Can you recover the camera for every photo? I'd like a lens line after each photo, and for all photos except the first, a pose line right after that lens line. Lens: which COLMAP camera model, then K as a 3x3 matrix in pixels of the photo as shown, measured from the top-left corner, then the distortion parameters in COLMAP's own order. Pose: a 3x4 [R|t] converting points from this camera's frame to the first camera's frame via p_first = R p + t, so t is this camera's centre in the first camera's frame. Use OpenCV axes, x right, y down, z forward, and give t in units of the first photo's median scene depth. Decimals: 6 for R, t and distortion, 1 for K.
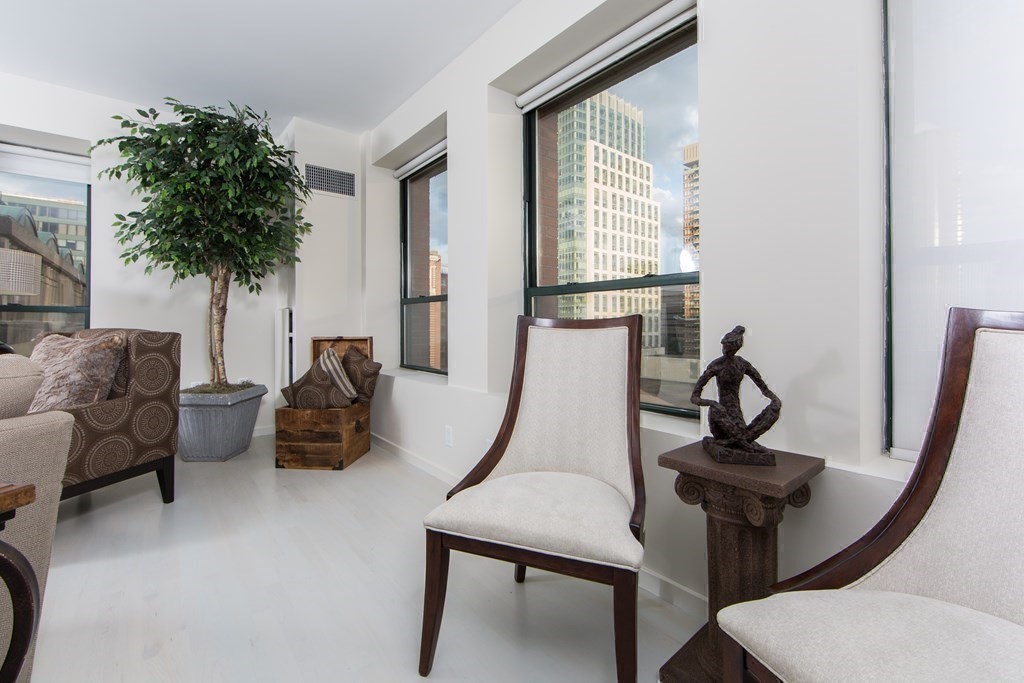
lens RADIAL K [[429.4, 0, 508.5], [0, 429.4, 322.0], [0, 0, 1]] dist [-0.002763, -0.000143]
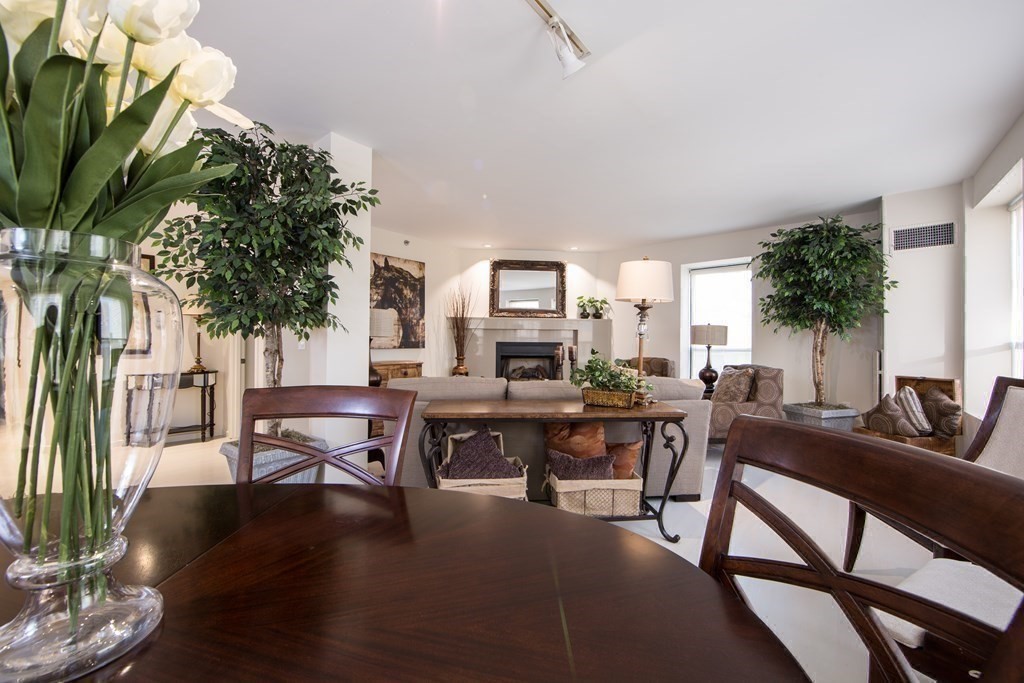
lens RADIAL K [[406.7, 0, 512.0], [0, 406.7, 341.5], [0, 0, 1]] dist [-0.005854, -0.000031]
pose [[0.193397, -0.003487, -0.981114, 0.505488], [-0.000233, 0.999993, -0.003600, -0.063832], [0.981121, 0.000925, 0.193395, -0.314213]]
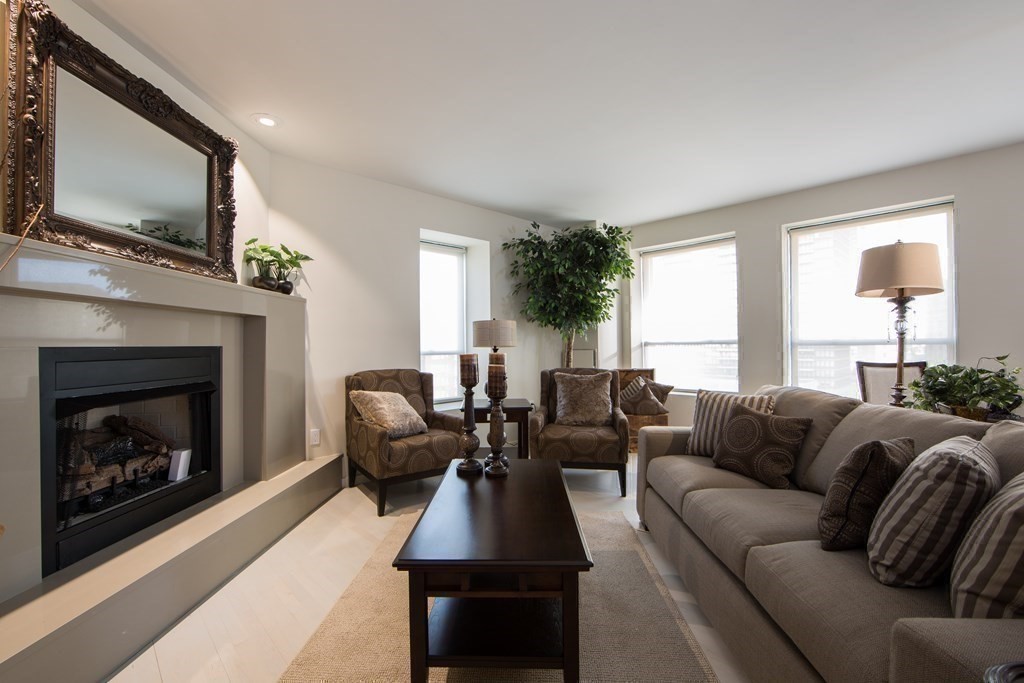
lens RADIAL K [[452.3, 0, 512.0], [0, 452.3, 341.5], [0, 0, 1]] dist [-0.001400, 0.000151]
pose [[0.996553, -0.006006, 0.082738, -1.068177], [0.005987, 0.999982, 0.000474, -0.072973], [-0.082740, 0.000023, 0.996571, -0.614826]]
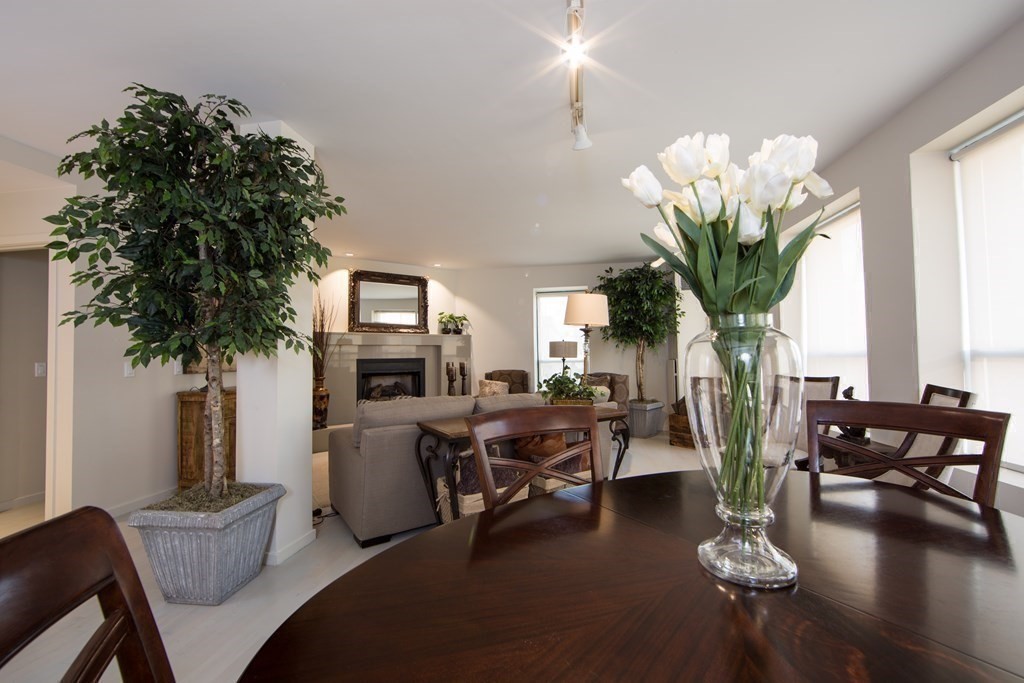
lens RADIAL K [[423.0, 0, 512.0], [0, 423.0, 341.5], [0, 0, 1]] dist [-0.001177, -0.000047]
pose [[0.662570, -0.033208, -0.748263, 0.416146], [0.019415, 0.999442, -0.027164, -0.084219], [0.748748, 0.003471, 0.662846, -0.777255]]
